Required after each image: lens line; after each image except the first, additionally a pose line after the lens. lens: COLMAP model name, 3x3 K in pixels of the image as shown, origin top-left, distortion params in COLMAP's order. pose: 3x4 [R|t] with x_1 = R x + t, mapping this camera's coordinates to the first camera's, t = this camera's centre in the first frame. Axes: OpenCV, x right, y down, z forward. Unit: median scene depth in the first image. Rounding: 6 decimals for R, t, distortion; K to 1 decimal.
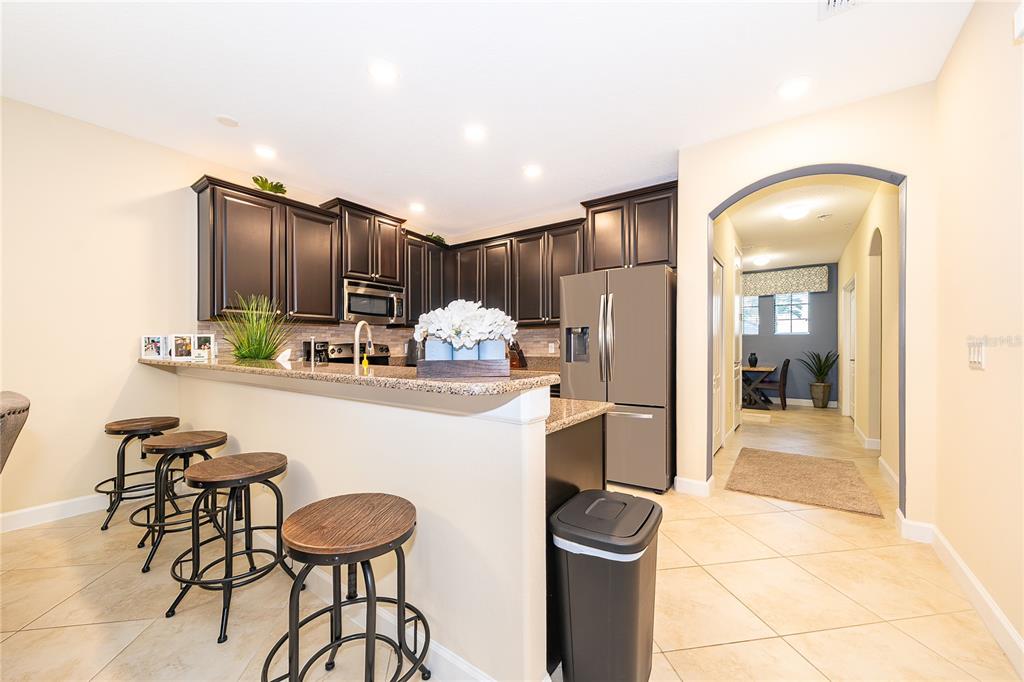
lens RADIAL K [[384.5, 0, 505.3], [0, 384.5, 346.5], [0, 0, 1]] dist [-0.001759, 0.000134]
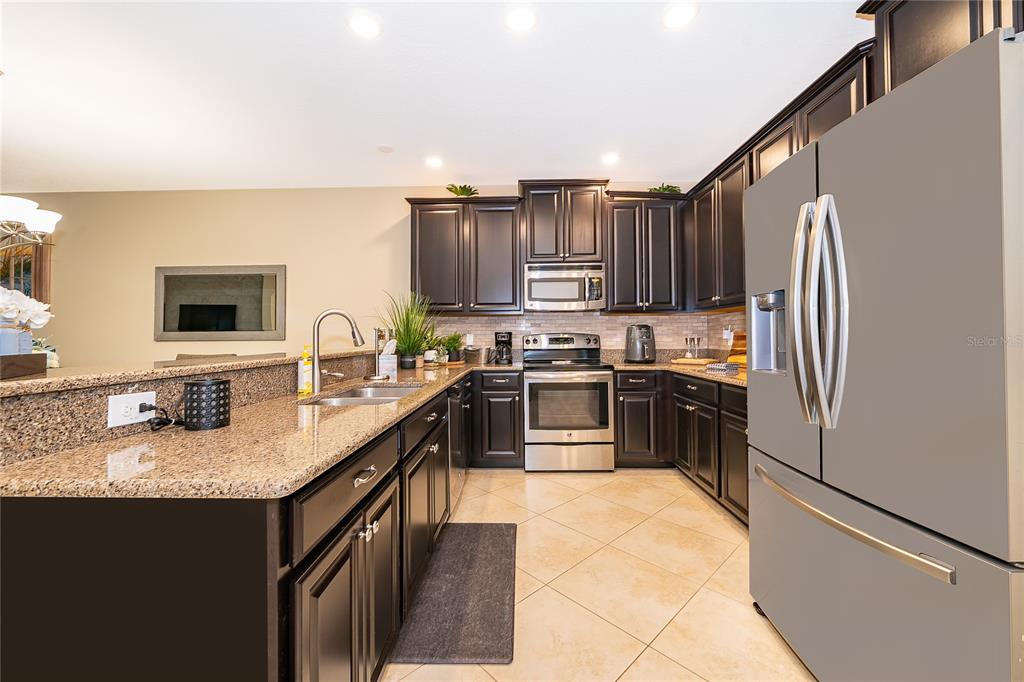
lens RADIAL K [[384.5, 0, 509.4], [0, 384.5, 334.7], [0, 0, 1]] dist [-0.001759, 0.000134]
pose [[0.569874, -0.005305, -0.821715, 0.297939], [0.000412, 0.999981, -0.006171, 0.001390], [0.821732, 0.003178, 0.569865, 0.392587]]
